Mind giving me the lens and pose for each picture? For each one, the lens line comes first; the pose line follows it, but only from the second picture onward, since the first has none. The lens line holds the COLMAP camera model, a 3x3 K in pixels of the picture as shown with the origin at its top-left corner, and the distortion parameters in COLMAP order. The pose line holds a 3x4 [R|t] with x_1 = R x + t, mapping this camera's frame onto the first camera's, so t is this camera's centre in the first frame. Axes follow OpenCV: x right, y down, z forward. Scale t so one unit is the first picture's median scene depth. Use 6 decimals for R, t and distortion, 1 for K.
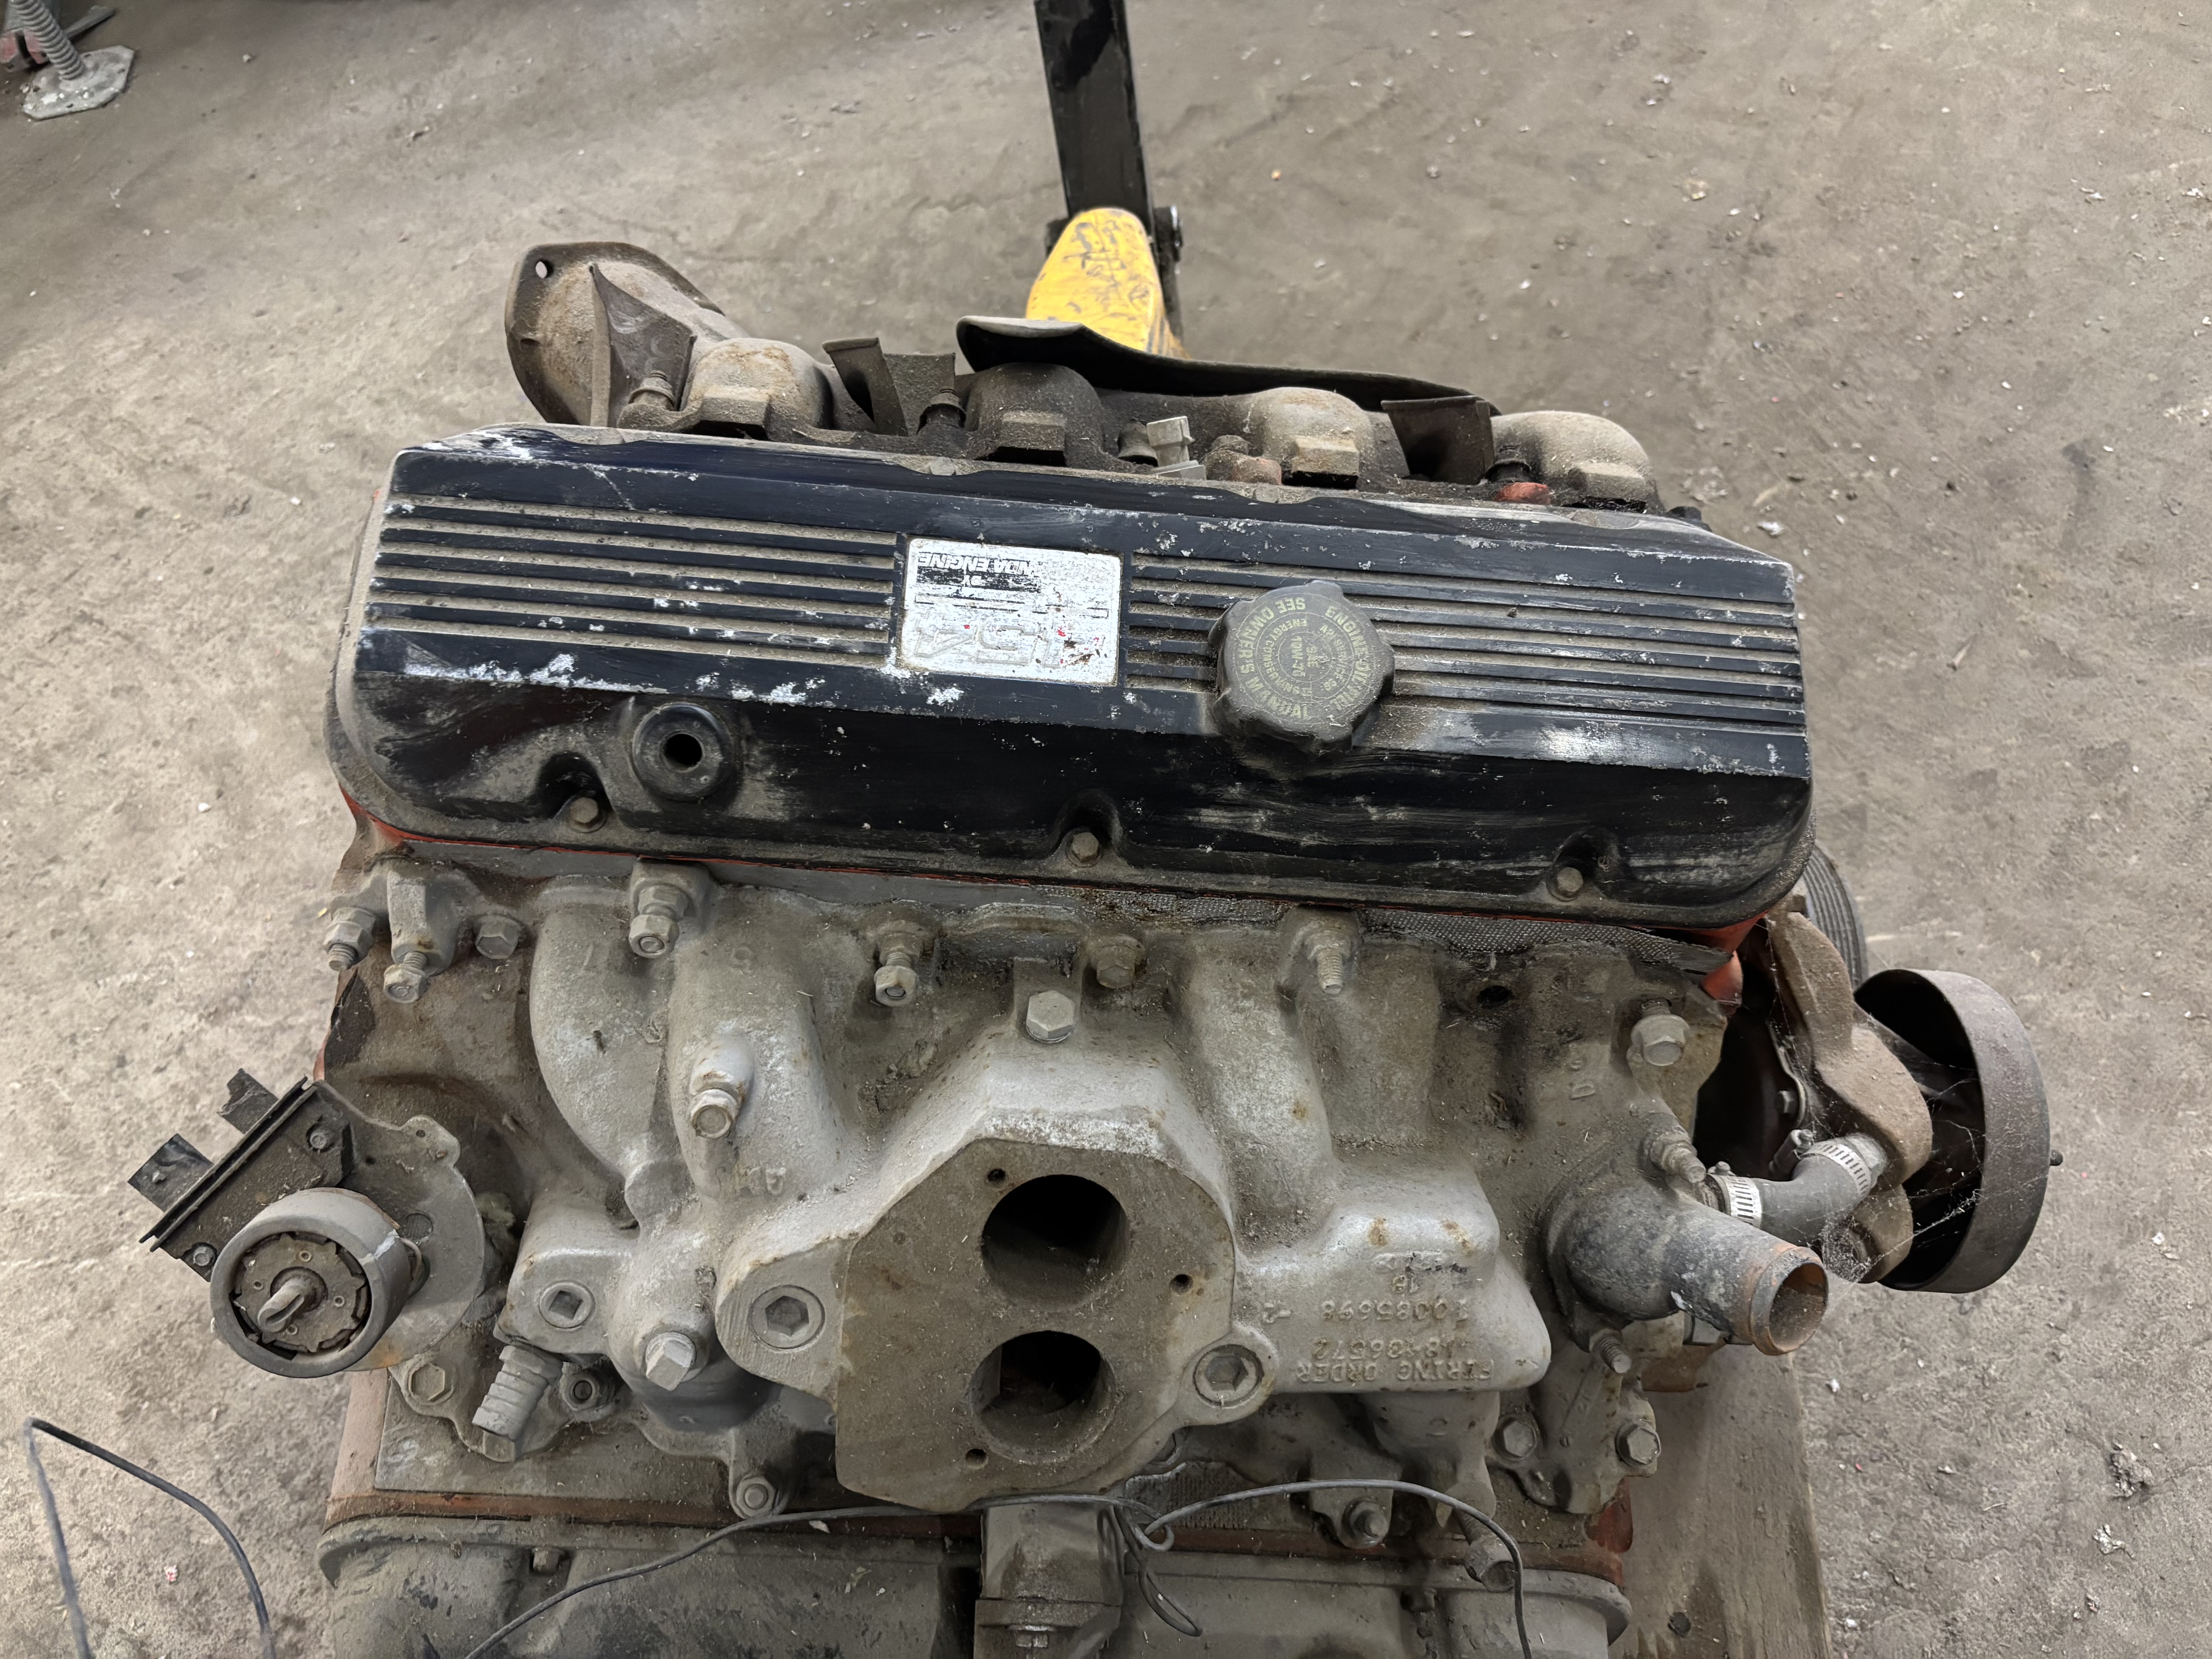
lens RADIAL K [[1677.9, 0, 1114.5], [0, 1677.9, 840.7], [0, 0, 1]] dist [0.045866, -0.067277]
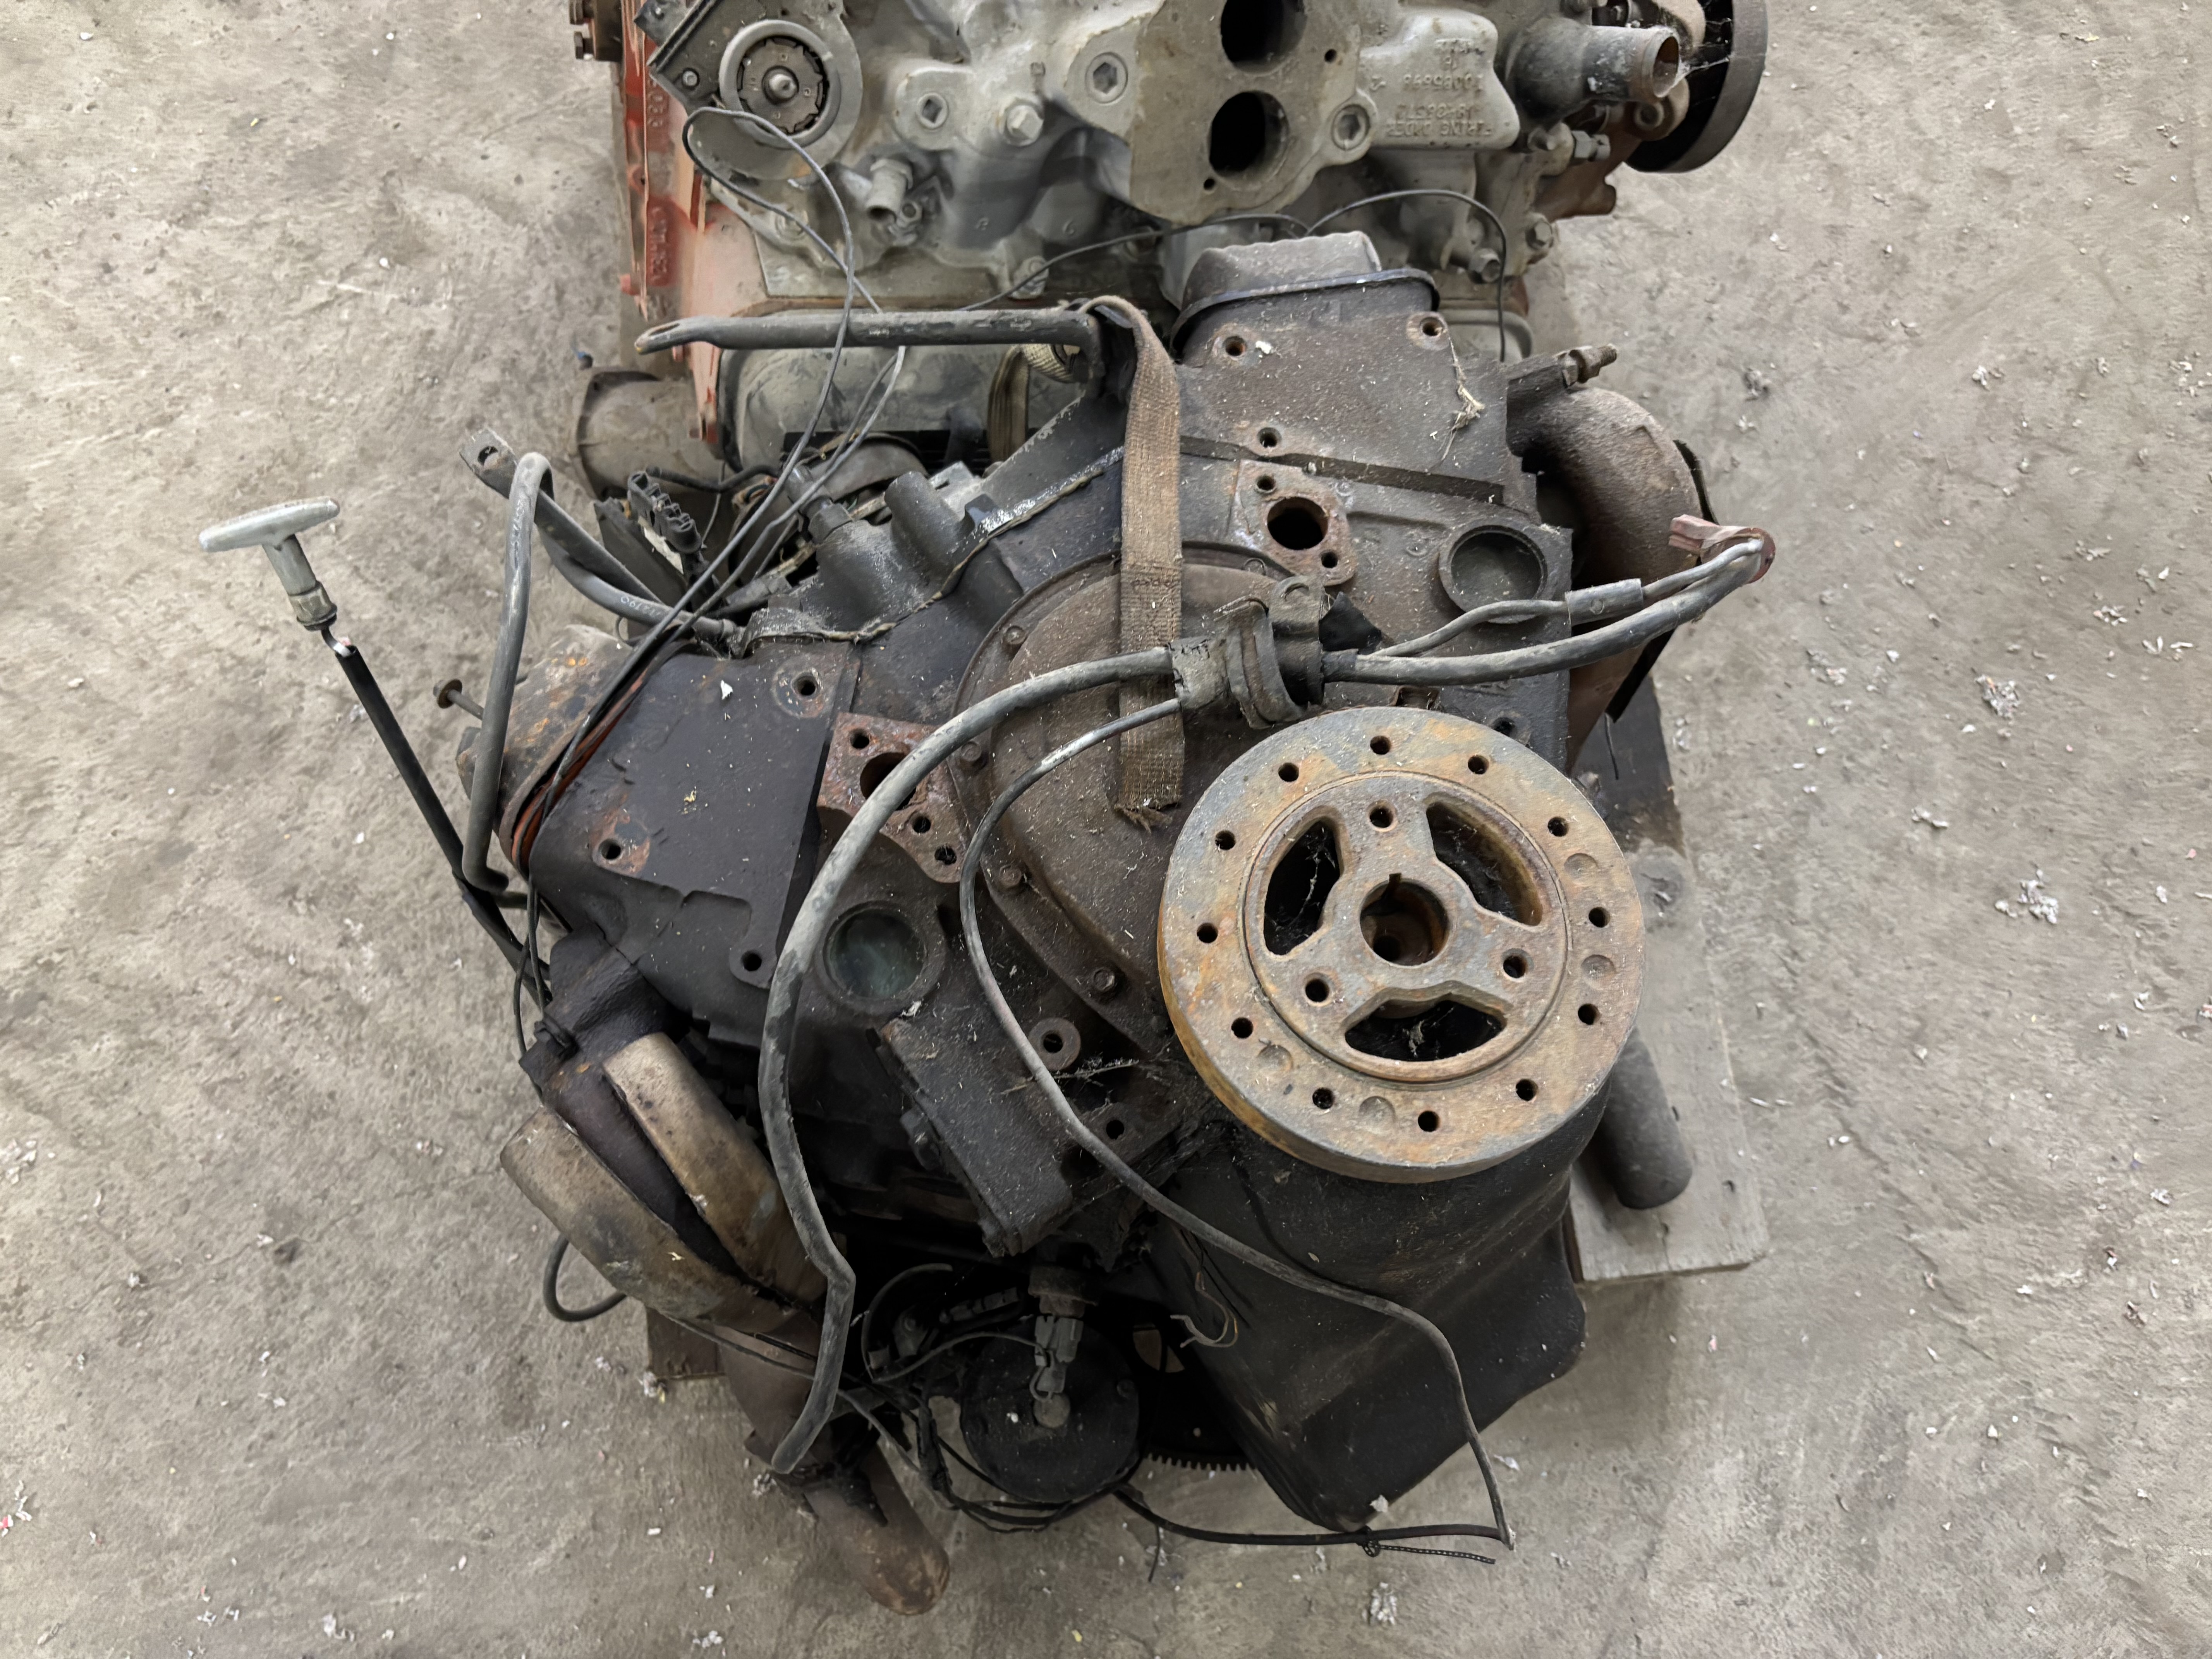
lens RADIAL K [[1677.9, 0, 1099.5], [0, 1677.9, 840.3], [0, 0, 1]] dist [0.045866, -0.067277]
pose [[0.964896, -0.143796, 0.219768, -0.614266], [0.071539, 0.949056, 0.306881, 0.447882], [-0.252701, -0.280386, 0.926027, -0.625646]]
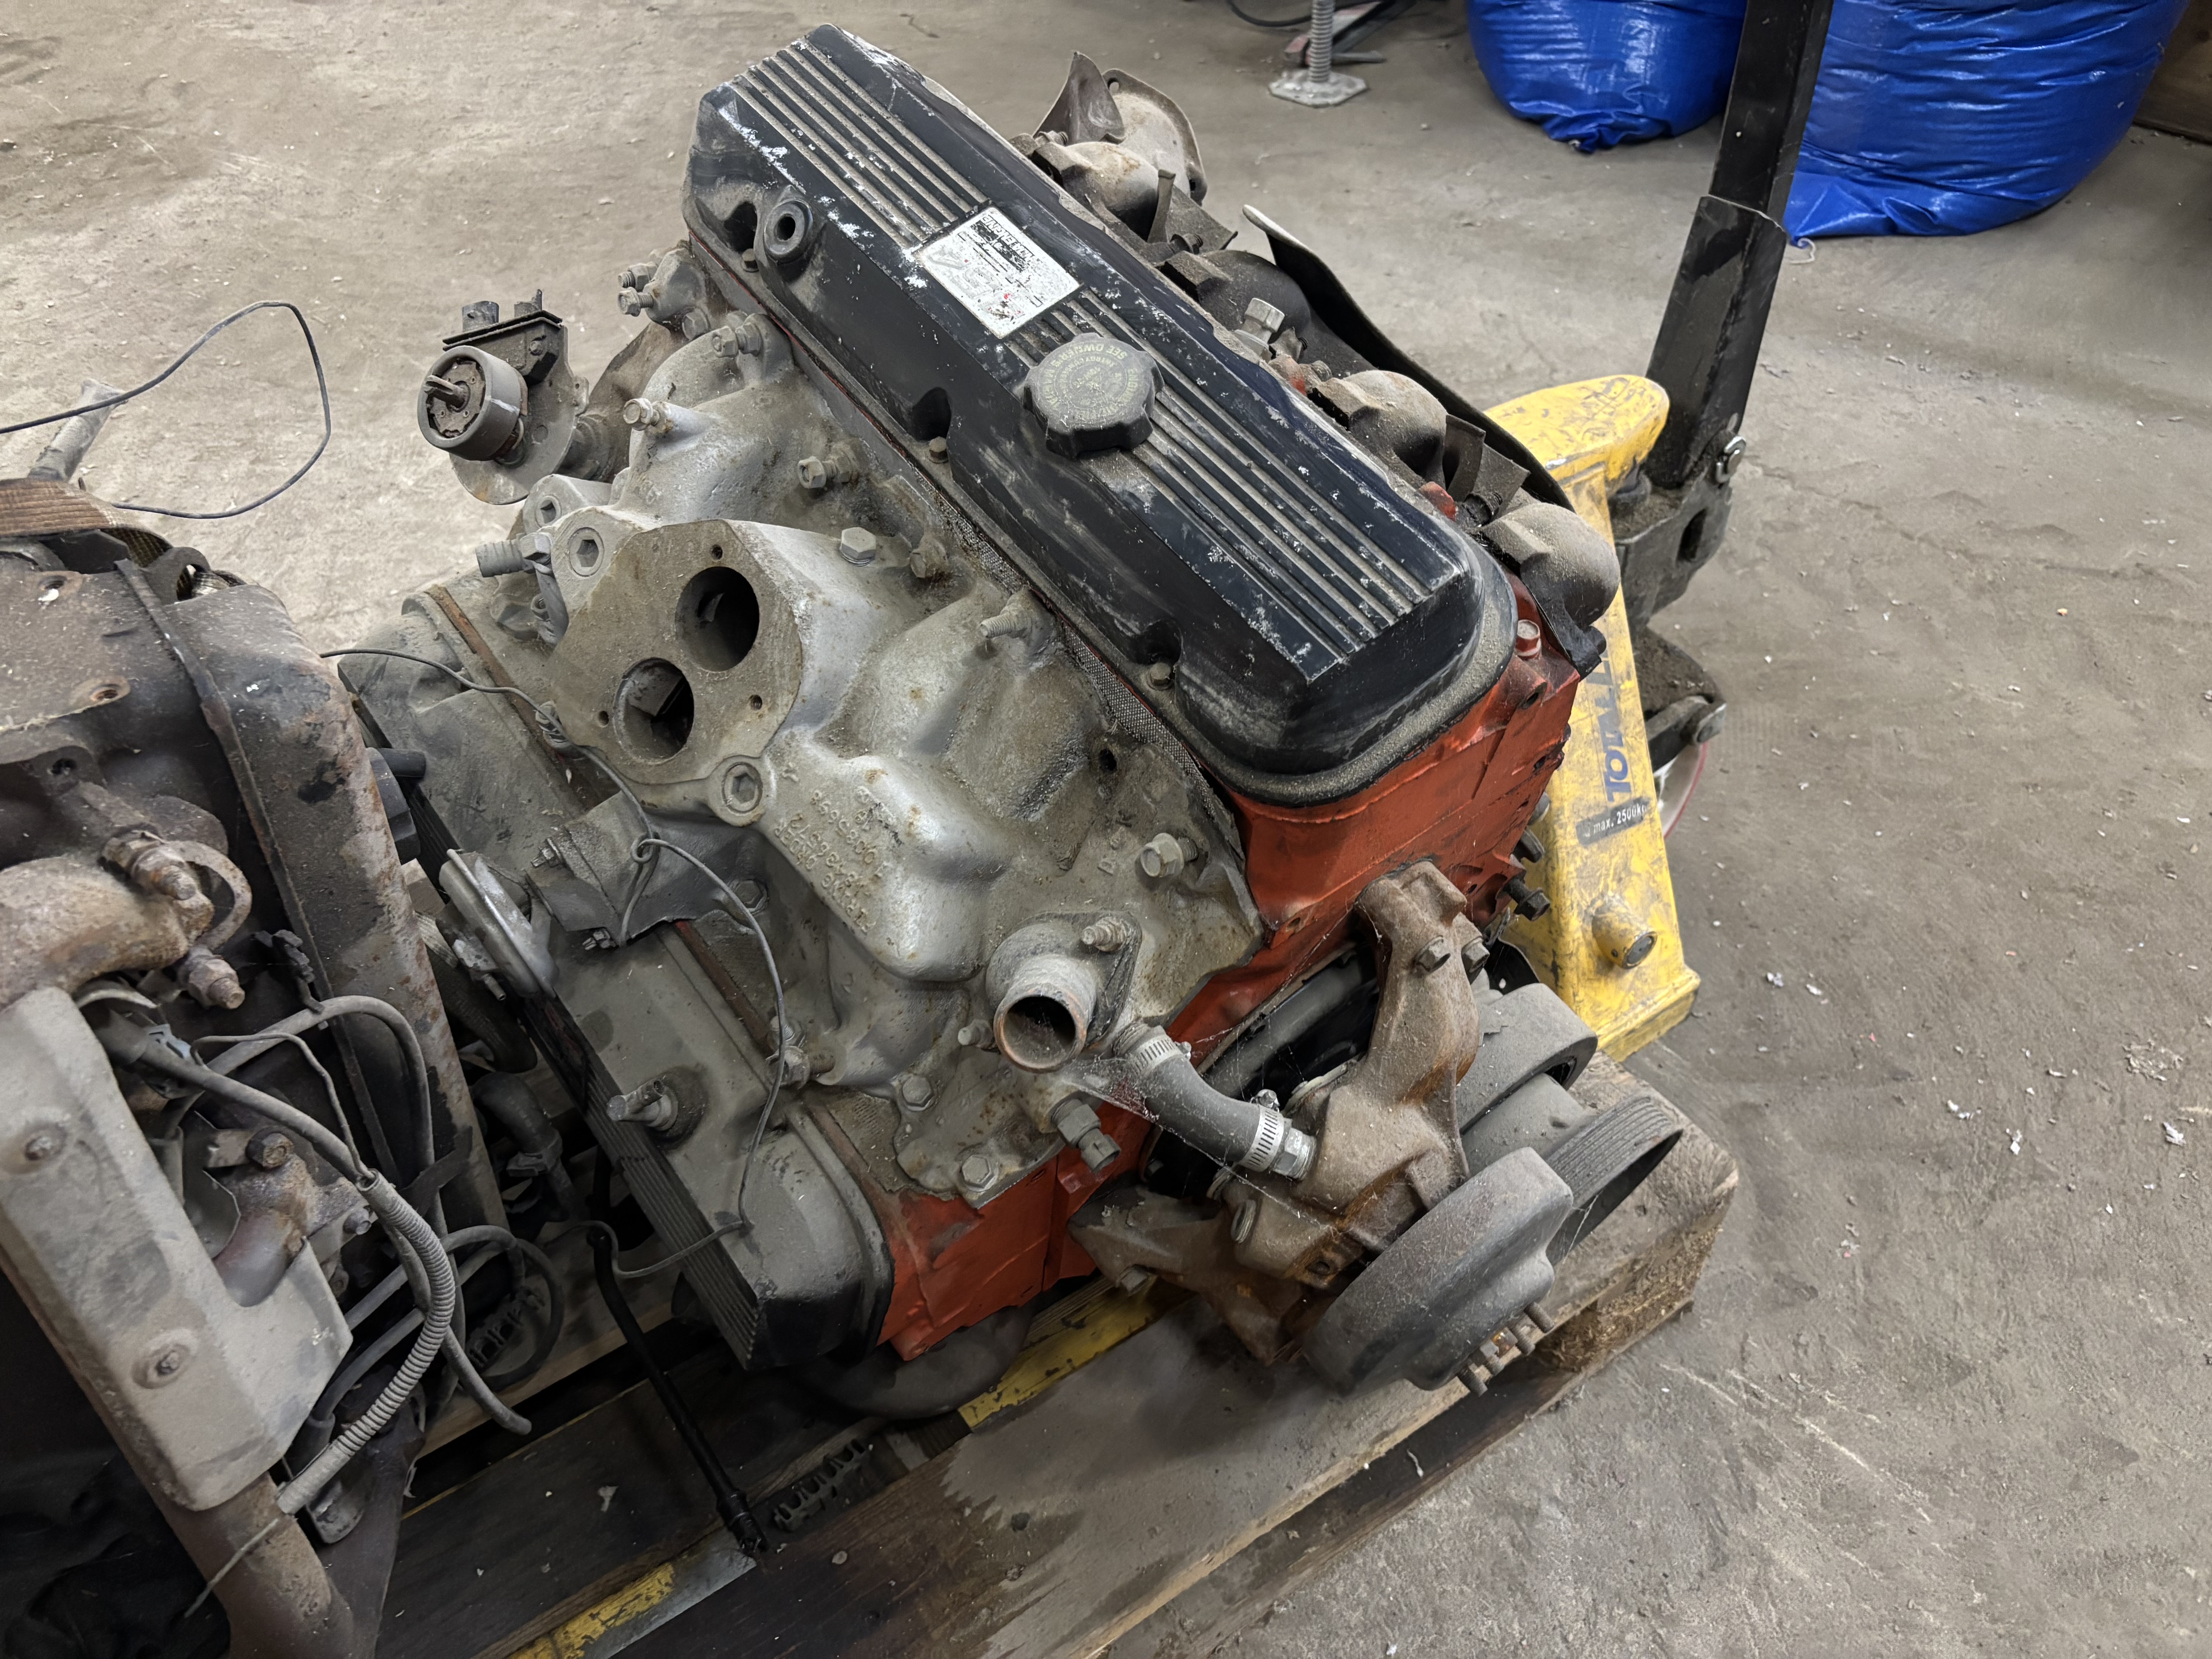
lens RADIAL K [[1677.9, 0, 1095.4], [0, 1677.9, 847.9], [0, 0, 1]] dist [0.045866, -0.067277]
pose [[0.637121, 0.607863, -0.473898, 0.918508], [-0.669969, 0.740743, 0.049417, 0.092727], [0.381075, 0.286013, 0.879192, -0.073762]]
